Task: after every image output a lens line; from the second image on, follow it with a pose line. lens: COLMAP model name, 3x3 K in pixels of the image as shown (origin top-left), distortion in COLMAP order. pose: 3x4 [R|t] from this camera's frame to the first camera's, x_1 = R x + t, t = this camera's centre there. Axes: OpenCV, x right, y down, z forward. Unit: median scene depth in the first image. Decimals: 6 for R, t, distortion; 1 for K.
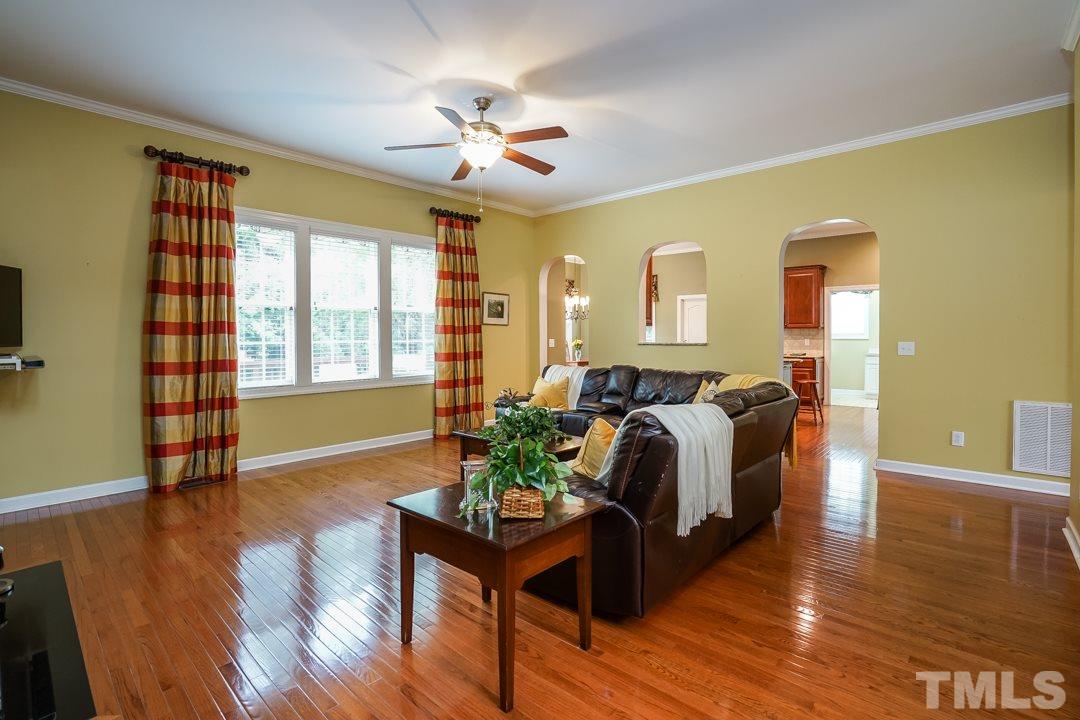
lens RADIAL K [[500.2, 0, 539.2], [0, 500.2, 339.6], [0, 0, 1]] dist [-0.033038, 0.000066]
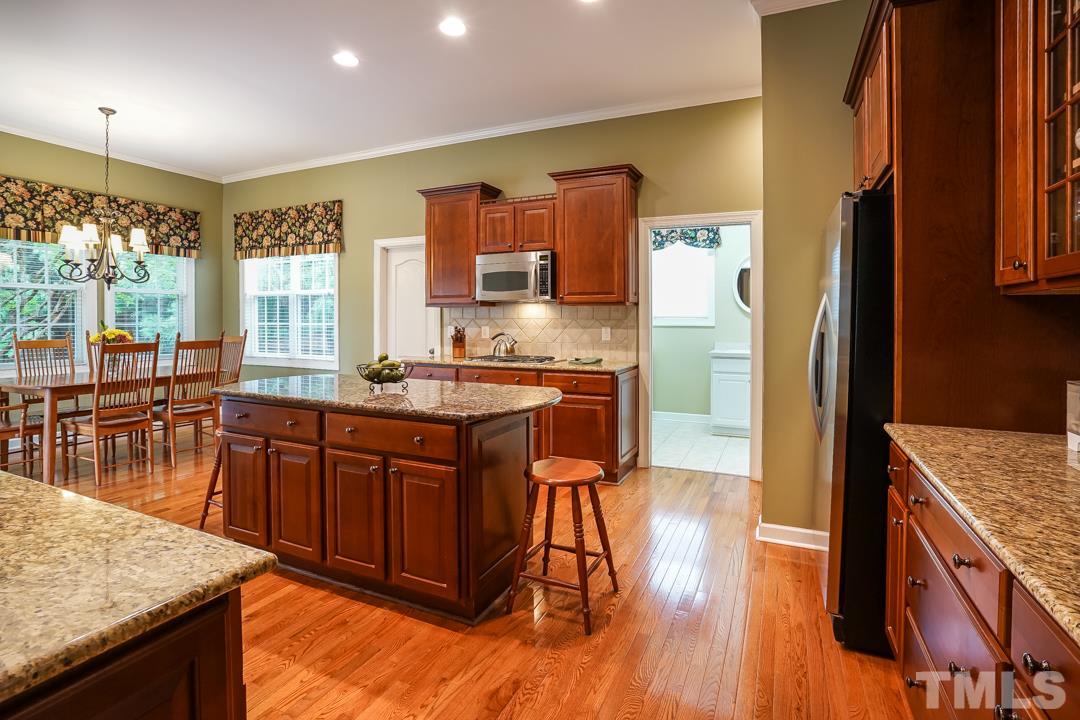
lens RADIAL K [[520.6, 0, 561.0], [0, 520.6, 332.9], [0, 0, 1]] dist [-0.036924, 0.000930]
pose [[0.947962, -0.010082, 0.318224, 0.345410], [0.005238, 0.999857, 0.016076, -0.004338], [-0.318341, -0.013572, 0.947879, 0.548671]]
